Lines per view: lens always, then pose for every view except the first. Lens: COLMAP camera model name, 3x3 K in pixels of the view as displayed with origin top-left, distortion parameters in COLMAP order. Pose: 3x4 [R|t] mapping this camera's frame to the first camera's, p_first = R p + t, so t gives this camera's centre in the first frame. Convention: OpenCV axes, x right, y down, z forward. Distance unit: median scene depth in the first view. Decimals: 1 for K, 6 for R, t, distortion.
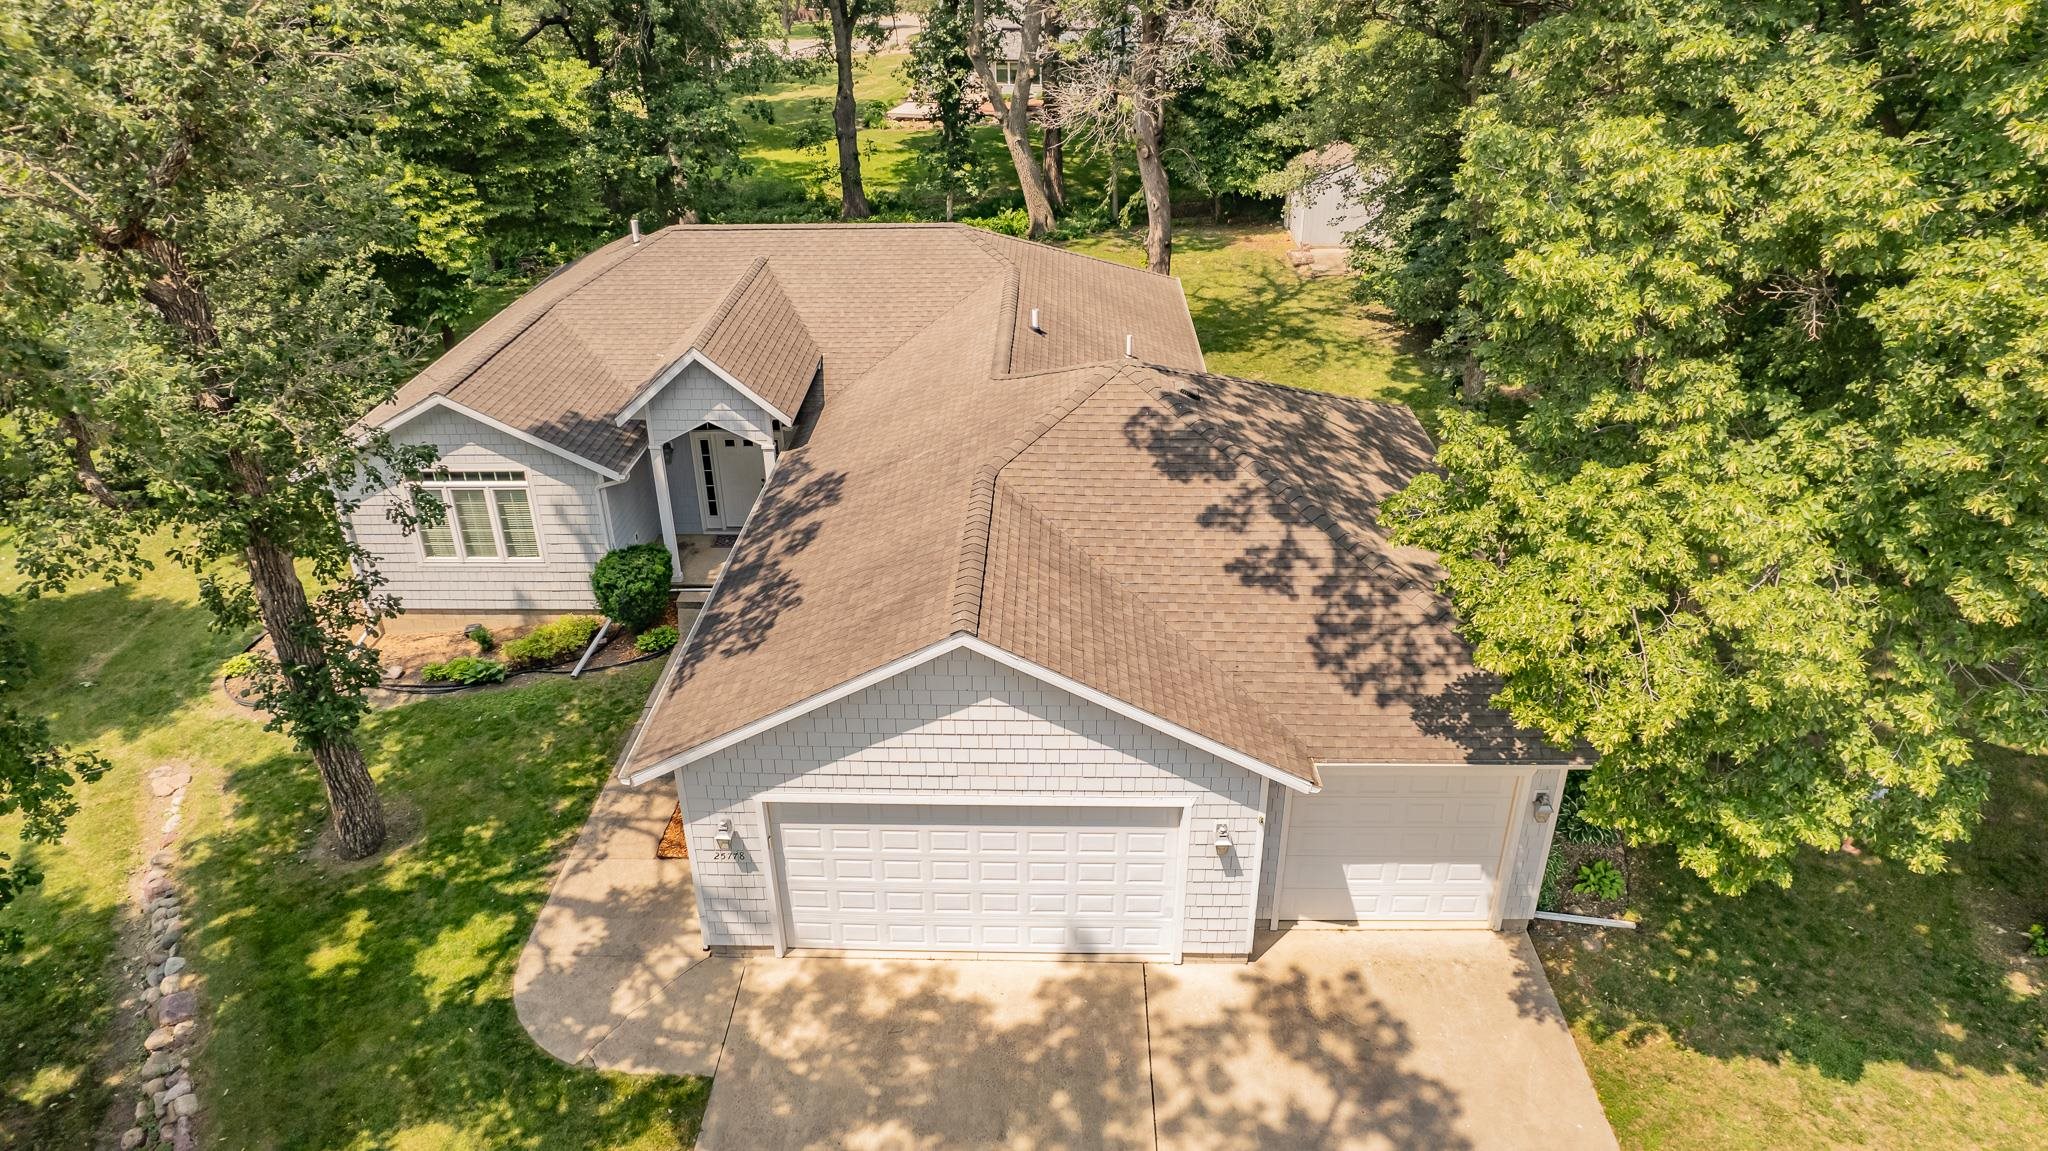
lens RADIAL K [[1373.5, 0, 1028.4], [0, 1373.5, 583.3], [0, 0, 1]] dist [-0.068775, -0.000543]
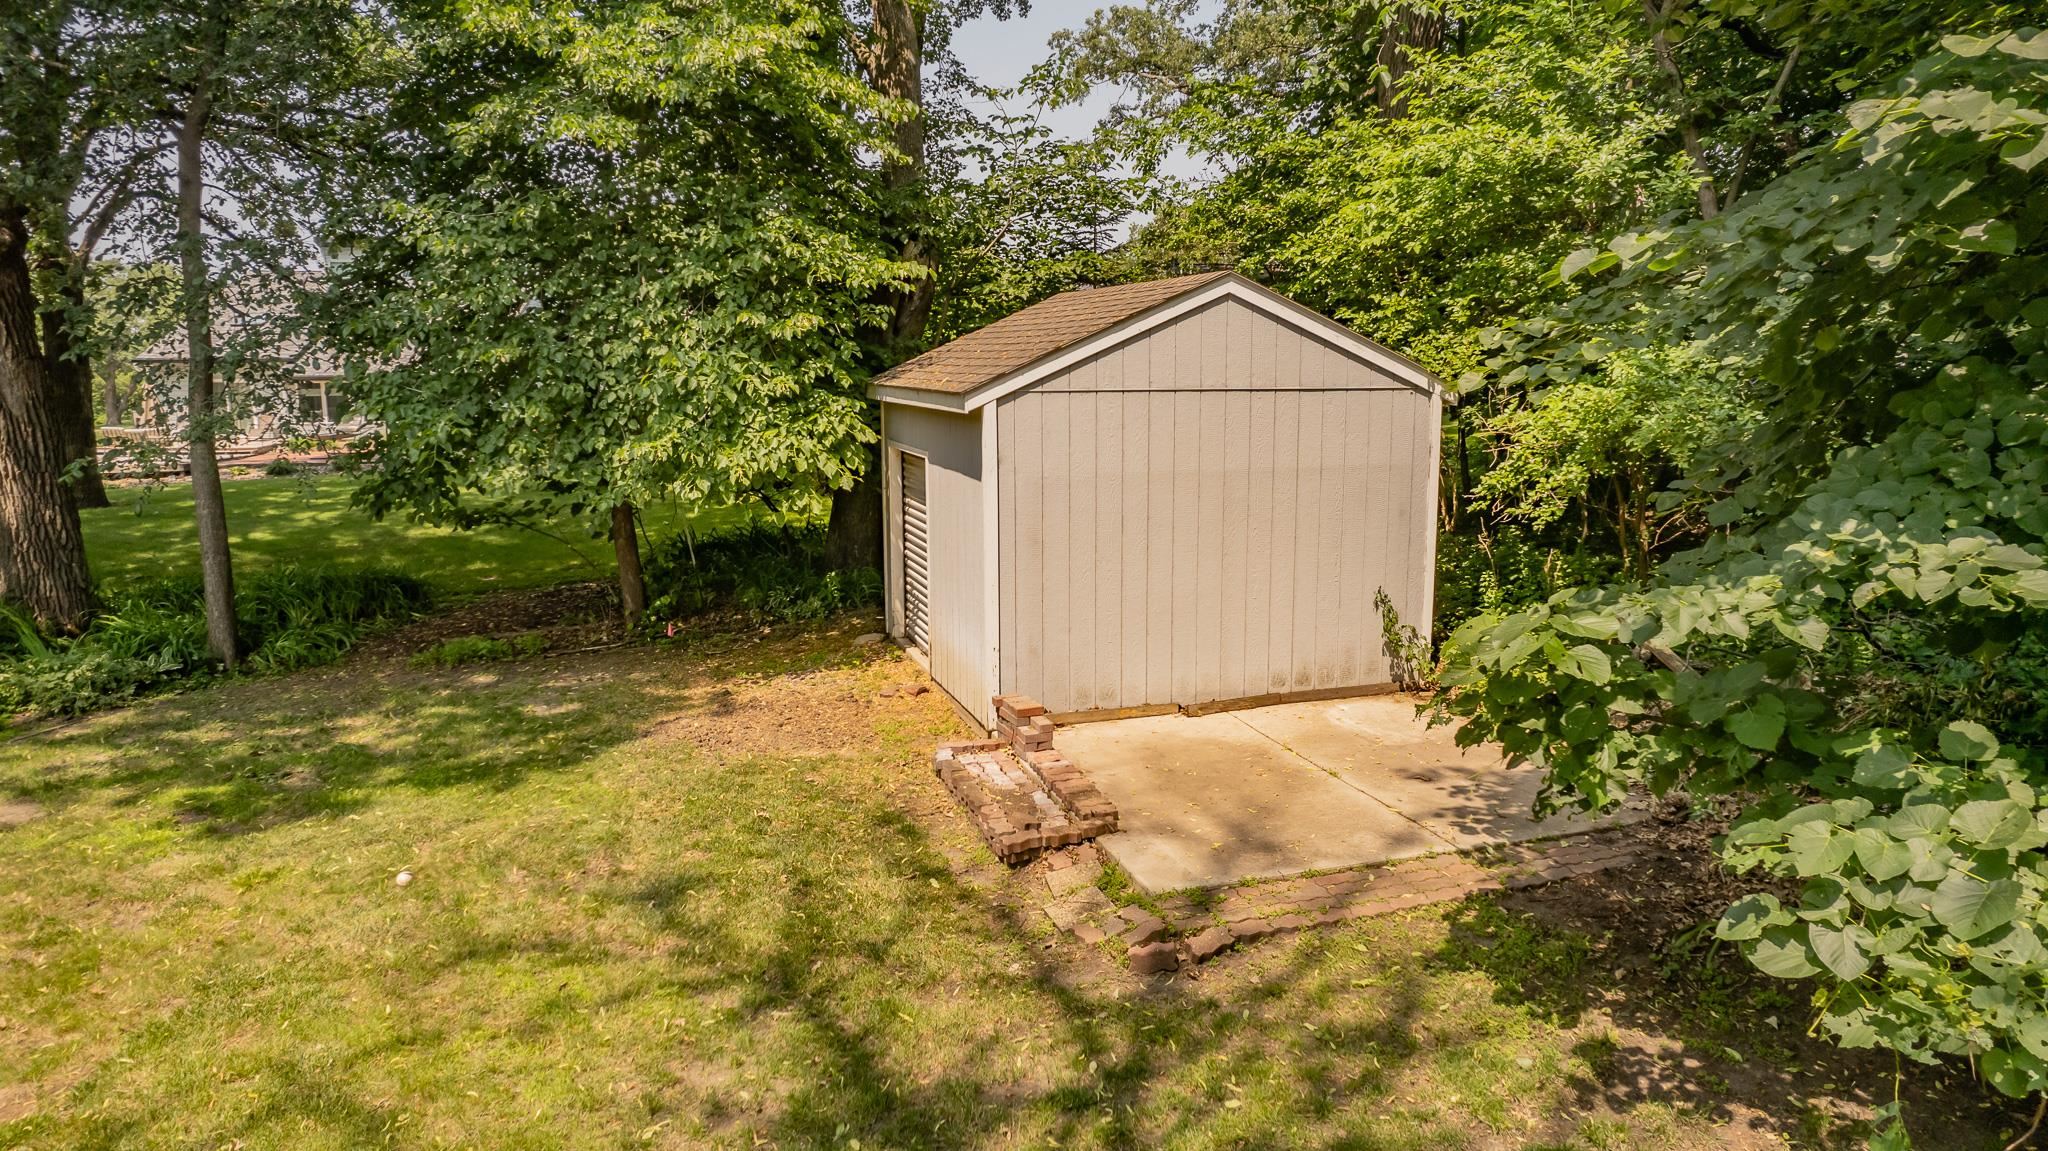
lens RADIAL K [[1293.9, 0, 1025.9], [0, 1293.9, 574.1], [0, 0, 1]] dist [-0.053749, 0.037086]
pose [[0.952659, -0.043567, 0.300903, 0.147567], [0.138861, 0.942777, -0.303132, -0.206898], [-0.270478, 0.330565, 0.904195, 0.813156]]
